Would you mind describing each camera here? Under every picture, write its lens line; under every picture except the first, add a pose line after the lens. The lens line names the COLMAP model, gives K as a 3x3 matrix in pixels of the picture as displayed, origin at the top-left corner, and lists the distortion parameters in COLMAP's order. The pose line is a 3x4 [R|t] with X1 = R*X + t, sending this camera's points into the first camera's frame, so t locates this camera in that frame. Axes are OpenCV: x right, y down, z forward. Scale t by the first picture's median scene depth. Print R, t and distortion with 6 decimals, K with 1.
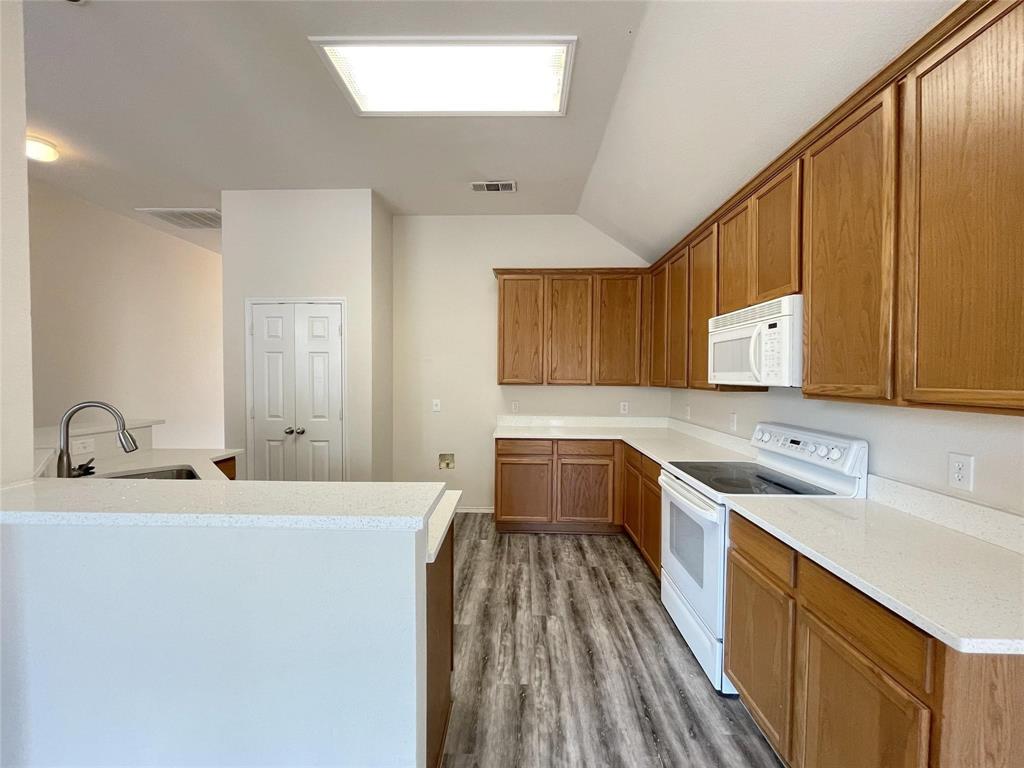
lens RADIAL K [[413.9, 0, 510.7], [0, 413.9, 386.6], [0, 0, 1]] dist [0.001253, 0.000591]
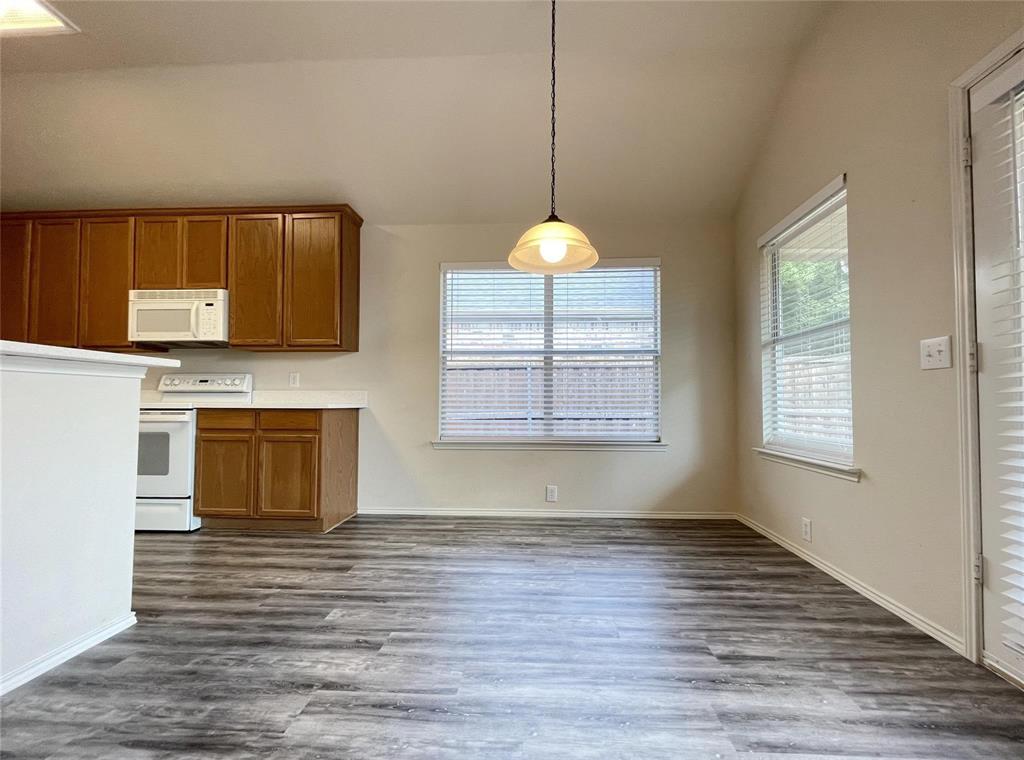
lens RADIAL K [[432.5, 0, 514.0], [0, 432.5, 387.3], [0, 0, 1]] dist [0.001563, 0.000331]
pose [[0.037956, 0.023276, 0.999008, -0.562015], [0.023051, 0.999442, -0.024162, 0.136722], [-0.999014, 0.023945, 0.037398, -0.151710]]
